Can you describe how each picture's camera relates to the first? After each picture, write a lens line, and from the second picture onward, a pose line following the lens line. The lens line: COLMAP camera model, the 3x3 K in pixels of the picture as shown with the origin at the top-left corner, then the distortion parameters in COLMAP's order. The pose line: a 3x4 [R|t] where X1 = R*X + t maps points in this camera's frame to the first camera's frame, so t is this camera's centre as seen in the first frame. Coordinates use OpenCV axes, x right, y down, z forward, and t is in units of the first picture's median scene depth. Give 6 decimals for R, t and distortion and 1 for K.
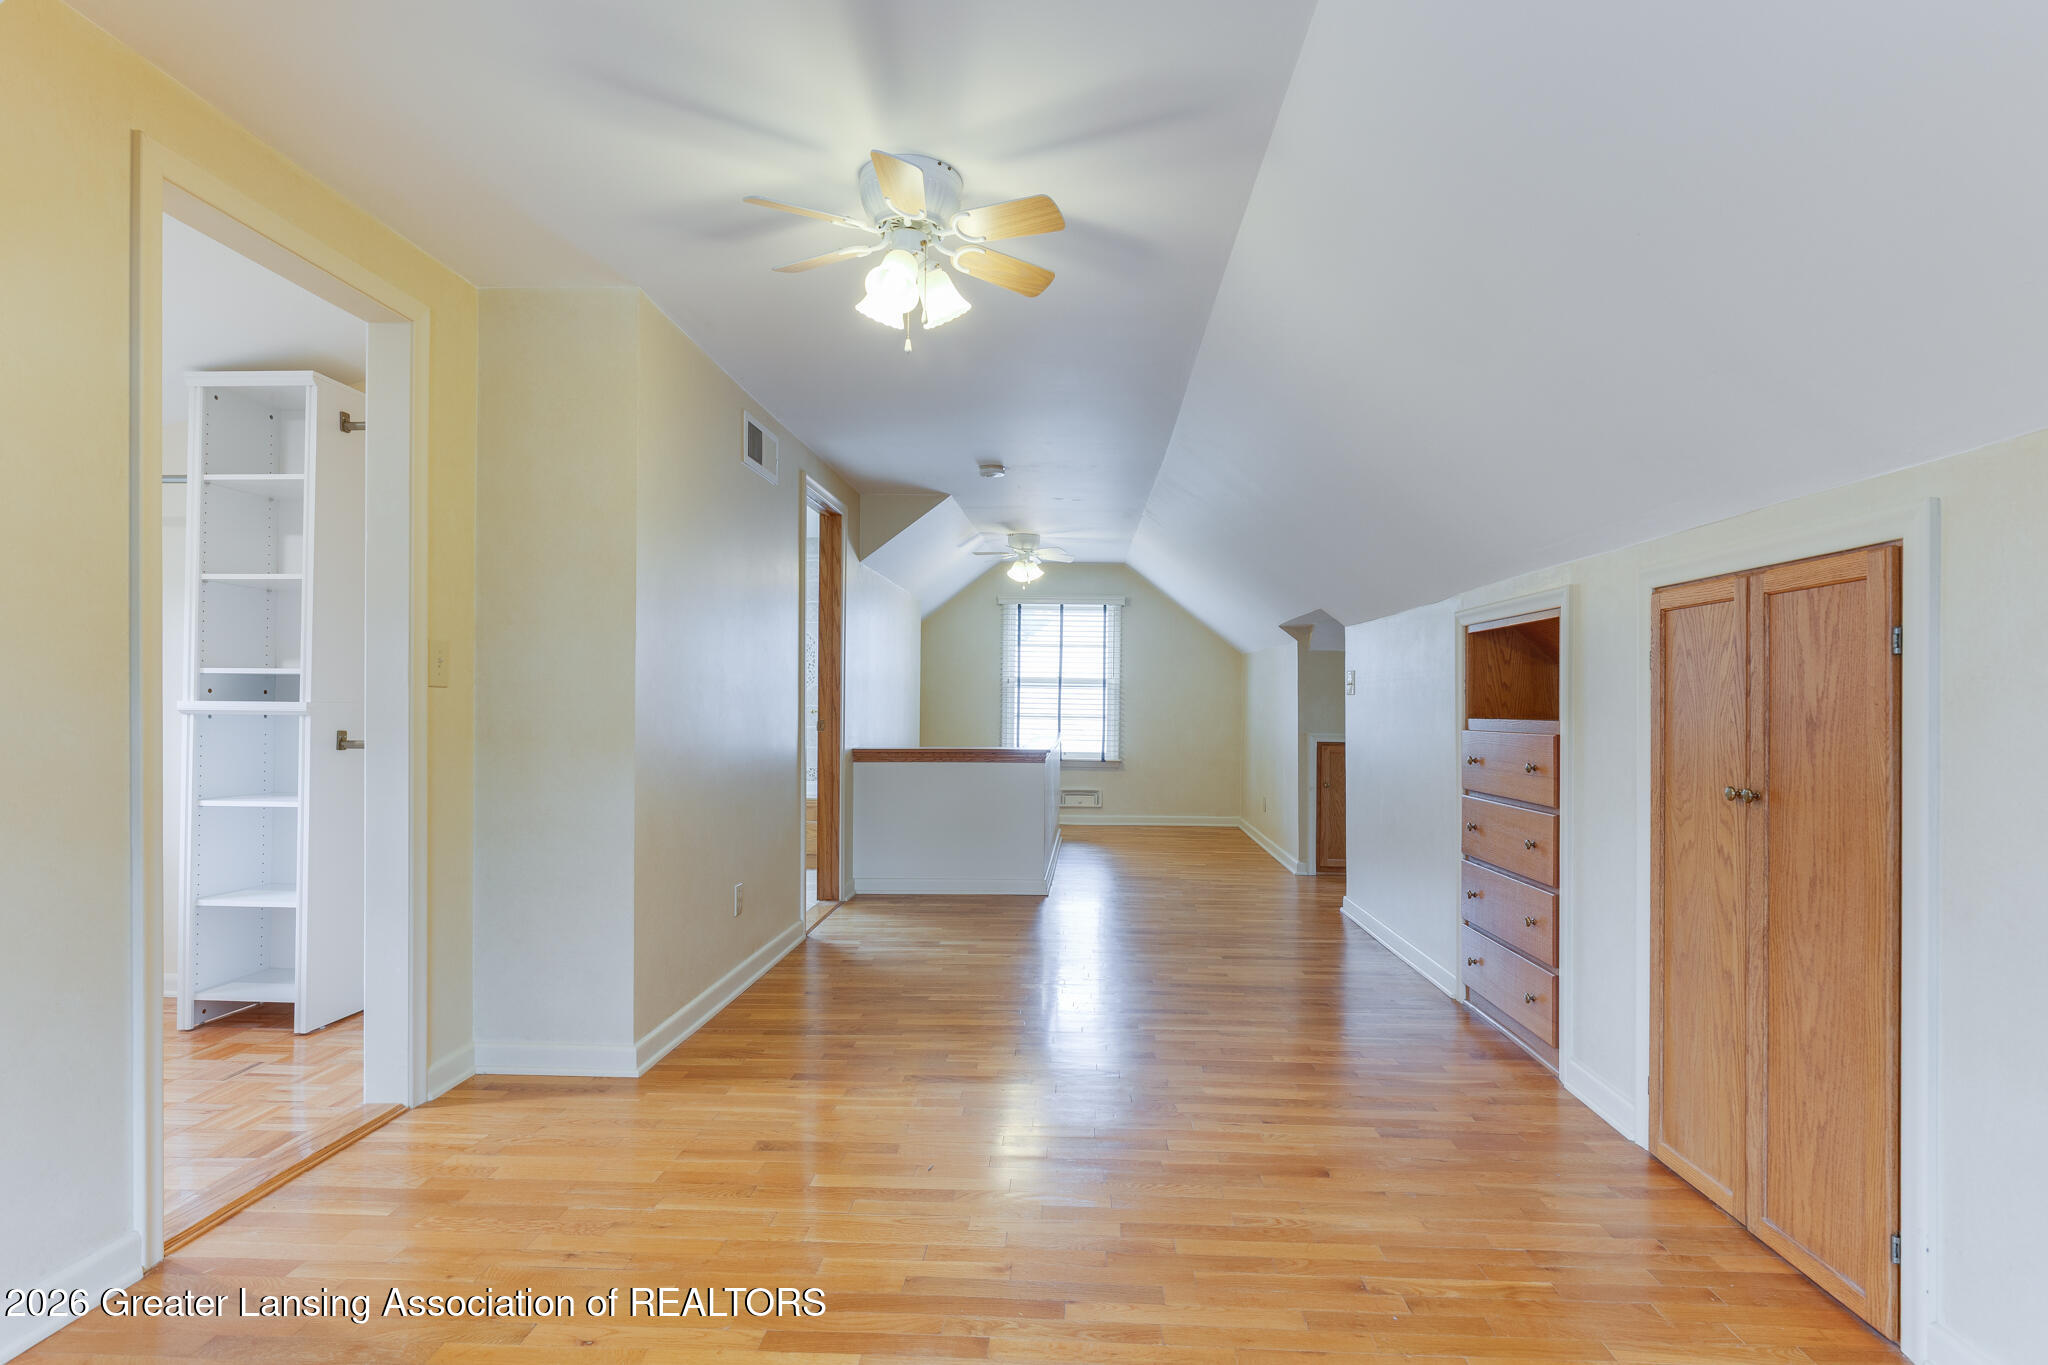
lens RADIAL K [[941.0, 0, 1024.7], [0, 941.0, 720.5], [0, 0, 1]] dist [0.003269, -0.000235]
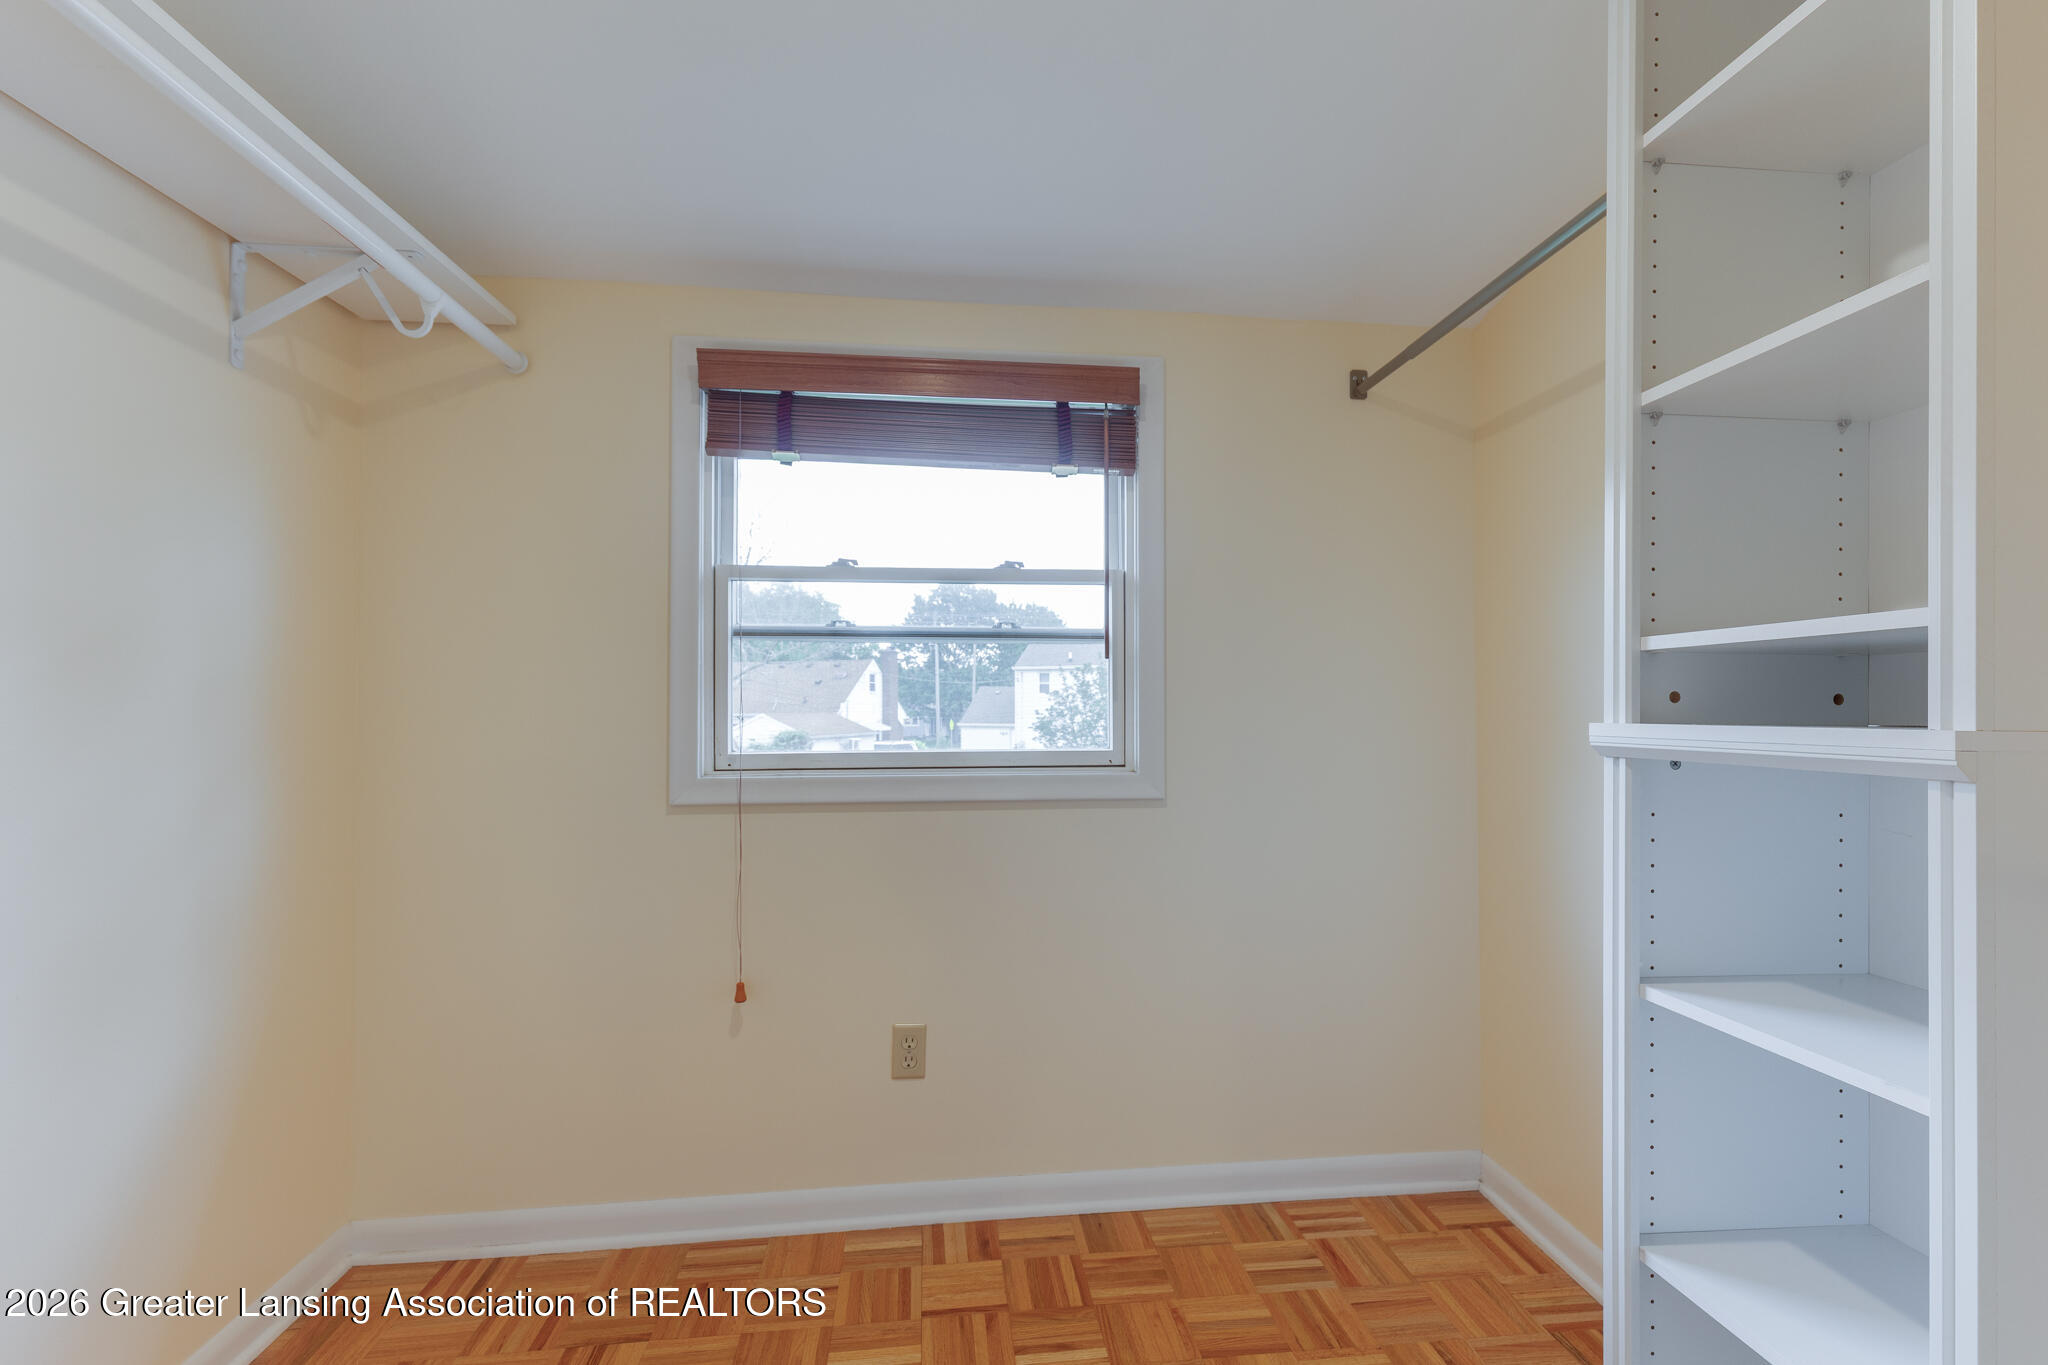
lens RADIAL K [[941.0, 0, 1024.7], [0, 941.0, 720.5], [0, 0, 1]] dist [0.003269, -0.000235]
pose [[0.148932, -0.001865, -0.988846, -0.531861], [-0.021664, 0.999752, -0.005149, -0.014798], [0.988610, 0.022190, 0.148855, 0.692512]]
